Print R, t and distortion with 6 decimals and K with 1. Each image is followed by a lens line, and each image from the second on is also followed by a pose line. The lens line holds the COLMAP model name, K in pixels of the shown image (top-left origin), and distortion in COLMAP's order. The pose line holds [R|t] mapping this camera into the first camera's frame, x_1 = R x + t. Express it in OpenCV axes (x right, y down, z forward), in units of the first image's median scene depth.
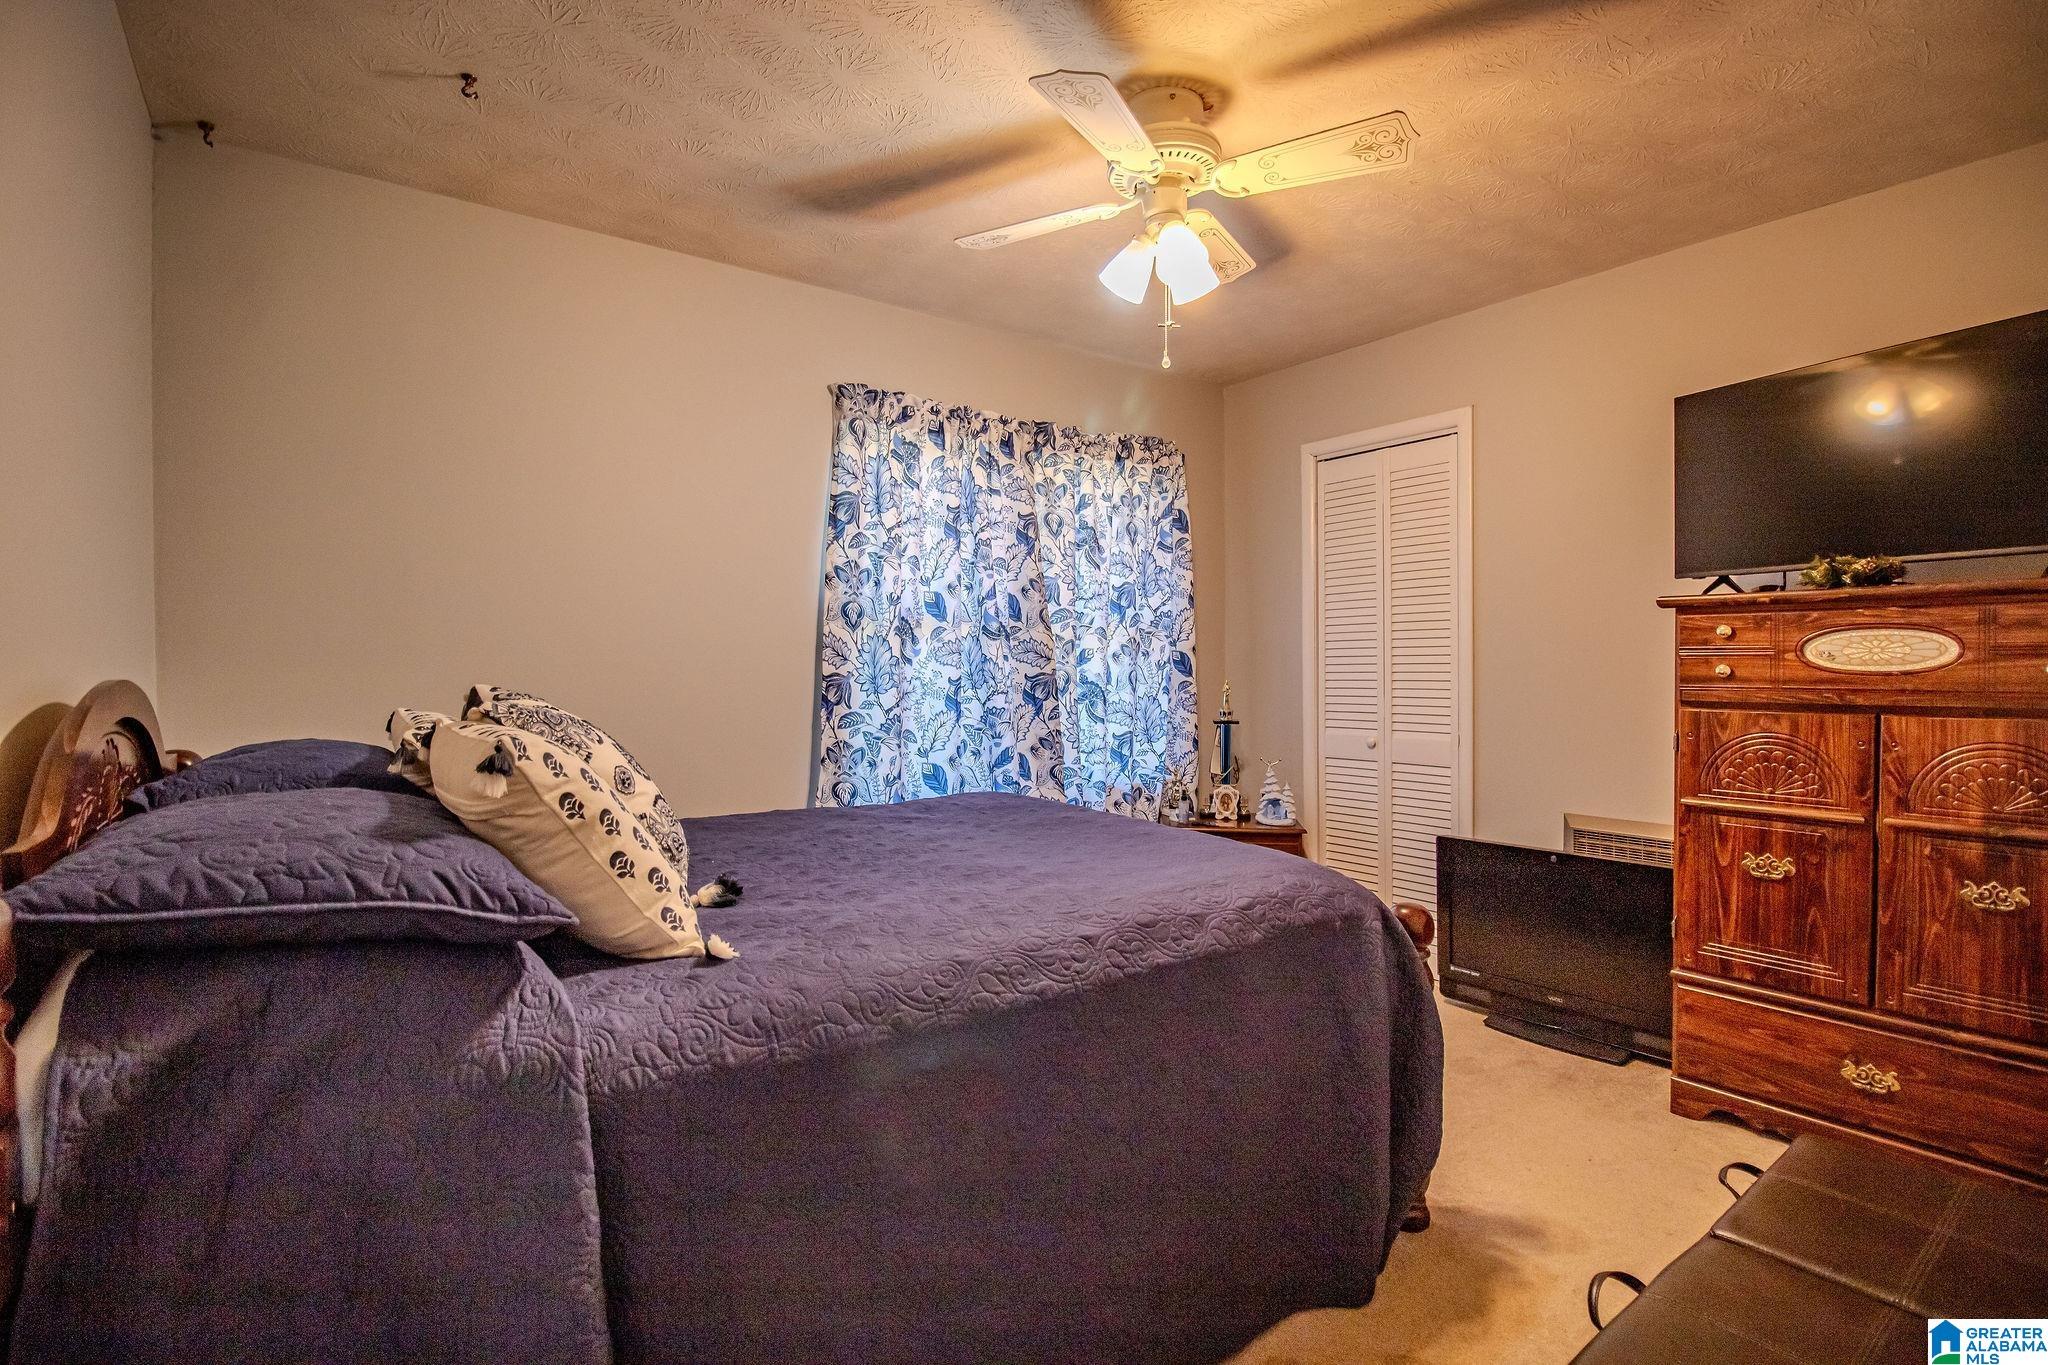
lens RADIAL K [[963.5, 0, 1016.8], [0, 963.5, 682.8], [0, 0, 1]] dist [0.000009, -0.013173]
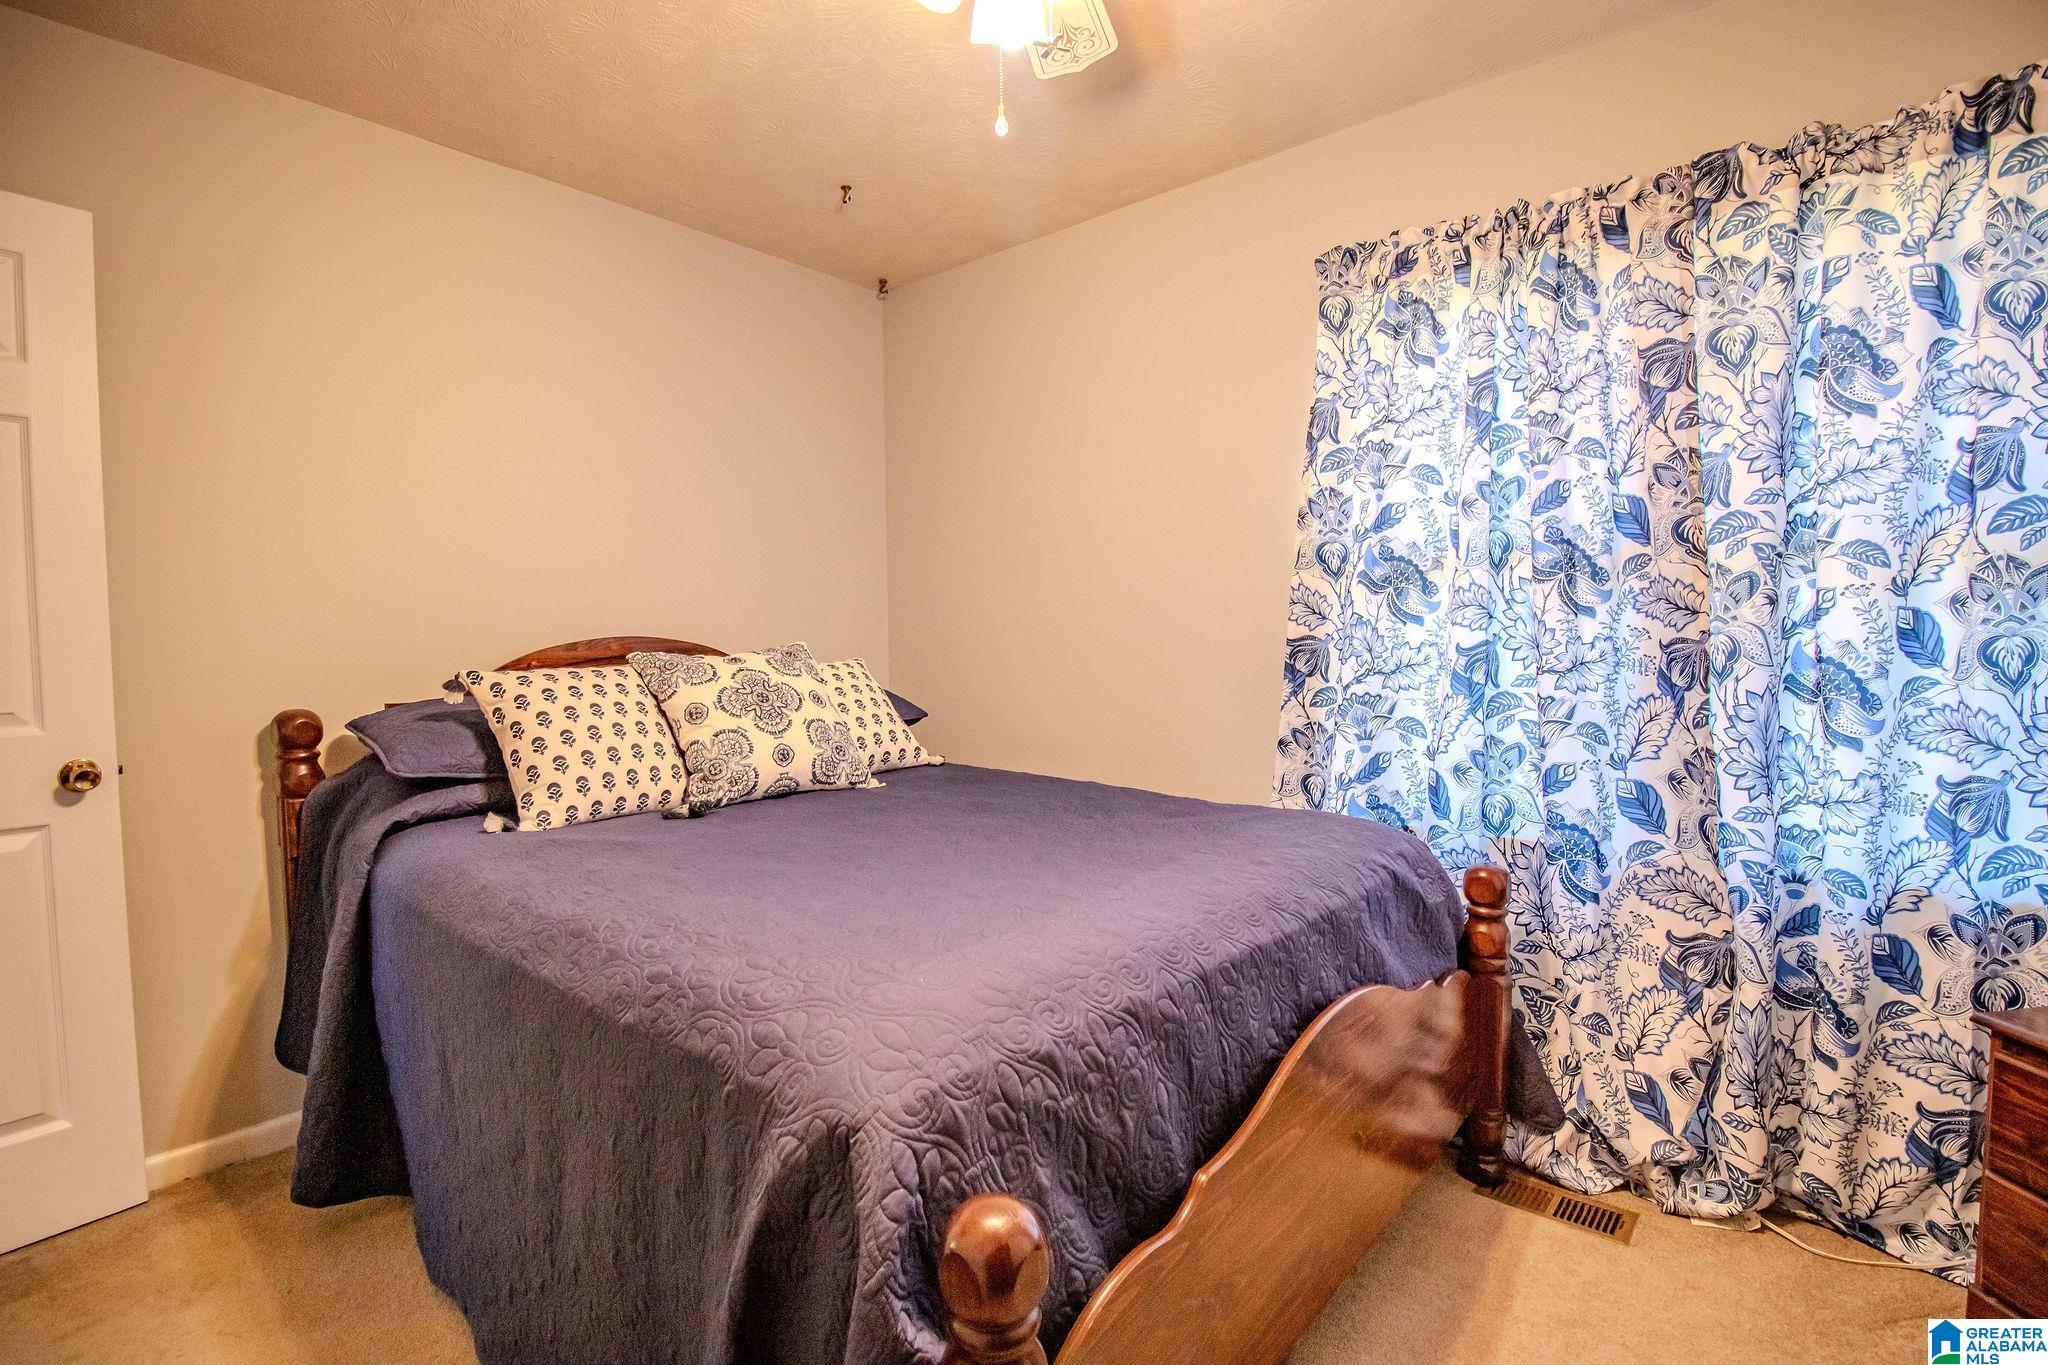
lens RADIAL K [[963.5, 0, 1020.5], [0, 963.5, 677.4], [0, 0, 1]] dist [0.000009, -0.013173]
pose [[0.211919, 0.056918, -0.975628, 0.467346], [-0.002957, 0.998335, 0.057601, -0.018122], [0.977283, -0.009322, 0.211735, 0.527475]]
